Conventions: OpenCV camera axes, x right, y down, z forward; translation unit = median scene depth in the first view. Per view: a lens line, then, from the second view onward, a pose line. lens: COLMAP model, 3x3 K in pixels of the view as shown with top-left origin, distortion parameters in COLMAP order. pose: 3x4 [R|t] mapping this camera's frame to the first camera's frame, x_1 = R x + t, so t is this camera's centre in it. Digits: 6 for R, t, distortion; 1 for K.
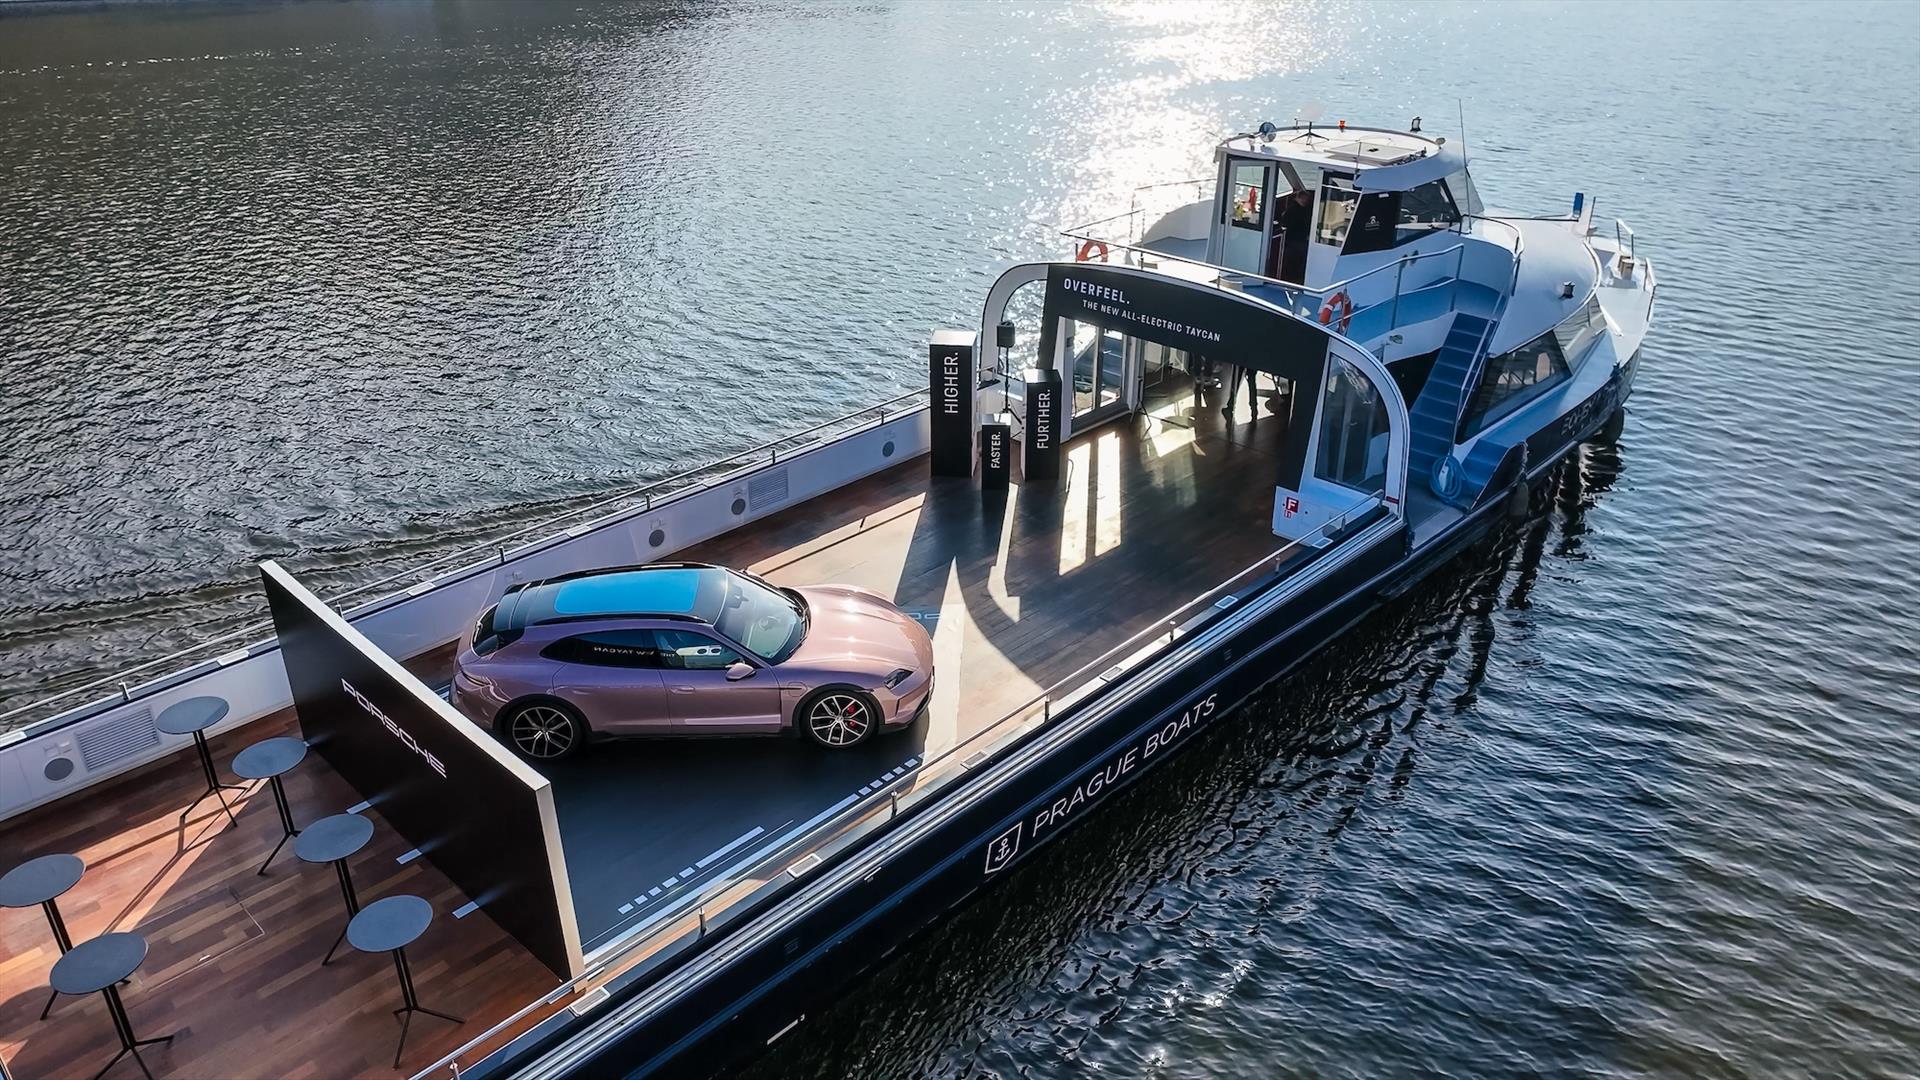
lens RADIAL K [[1351.9, 0, 955.0], [0, 1351.9, 533.7], [0, 0, 1]] dist [0.006110, 0.007534]
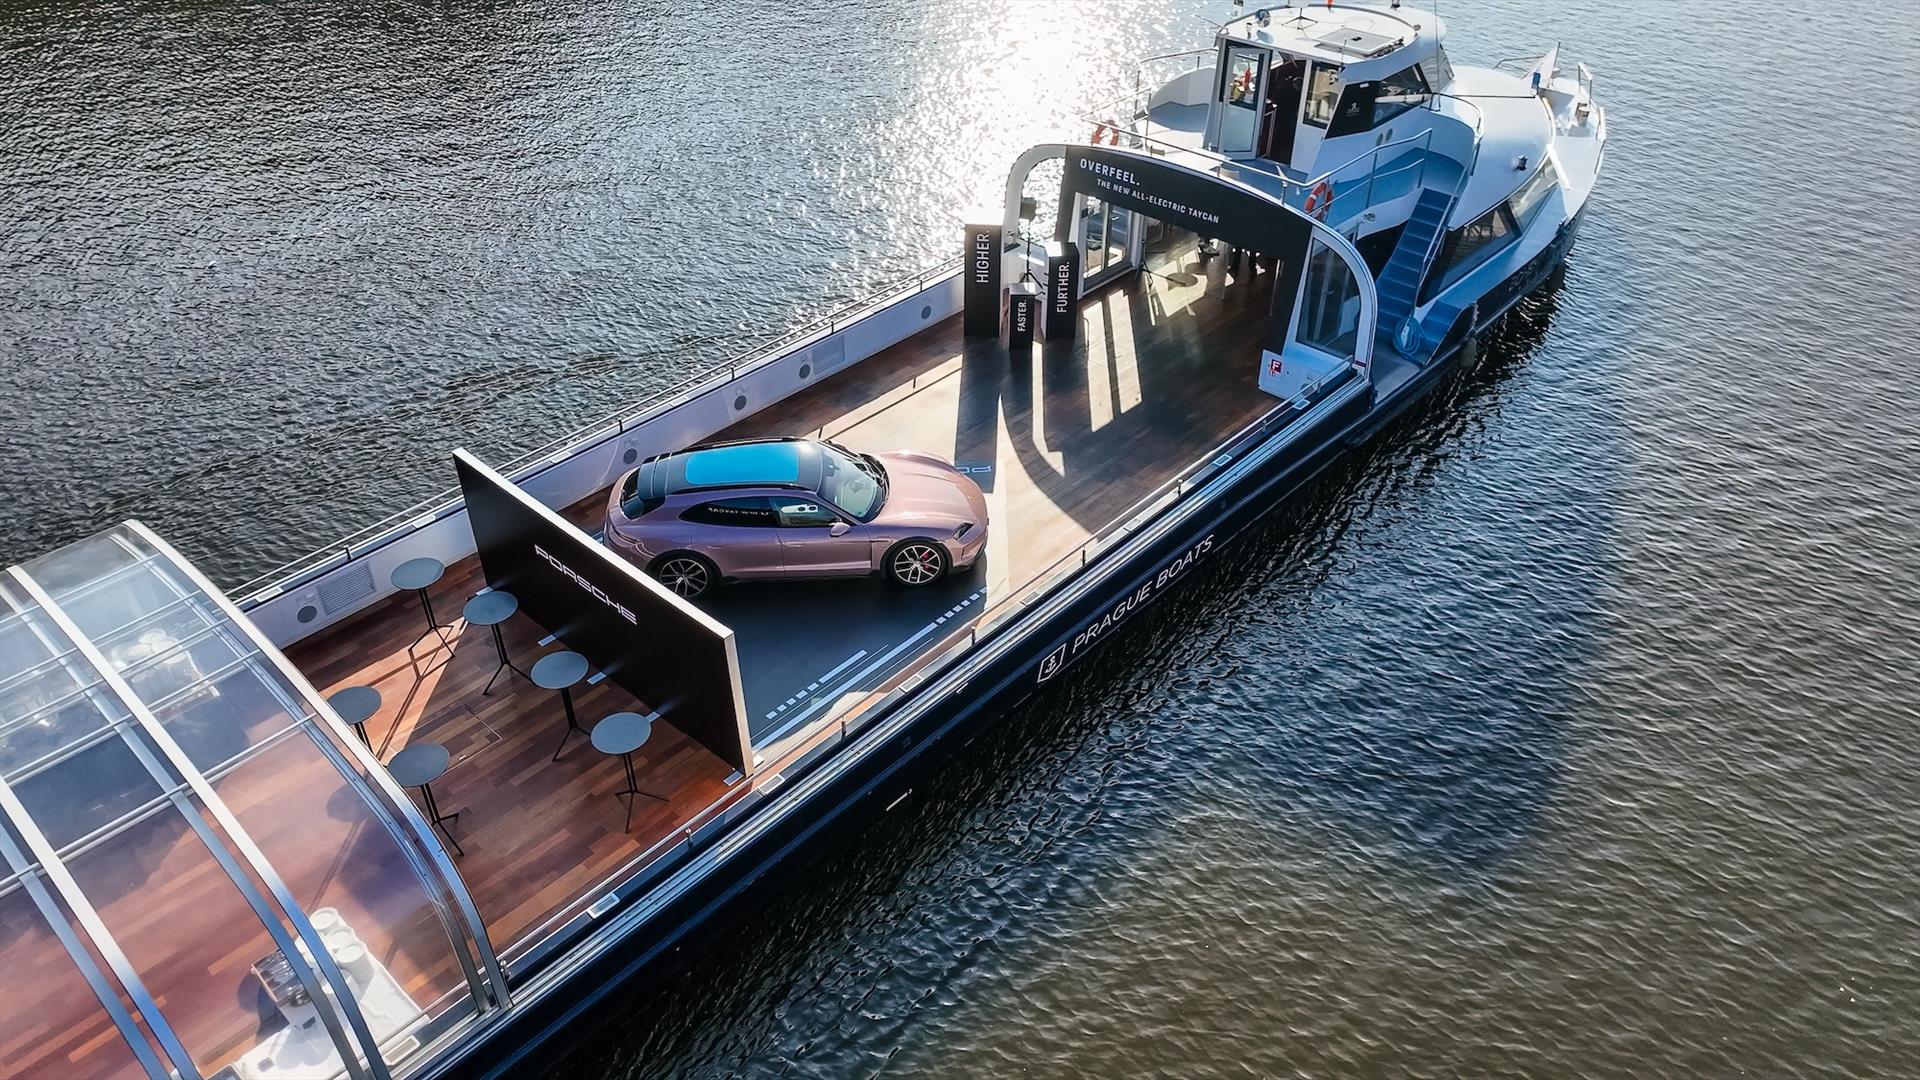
lens RADIAL K [[1351.7, 0, 960.0], [0, 1351.7, 540.0], [0, 0, 1]] dist [0.008719, 0.006055]
pose [[0.999586, -0.015776, 0.024072, -0.056289], [0.011432, 0.985208, 0.170982, -0.074236], [-0.026413, -0.170636, 0.984980, -0.178296]]
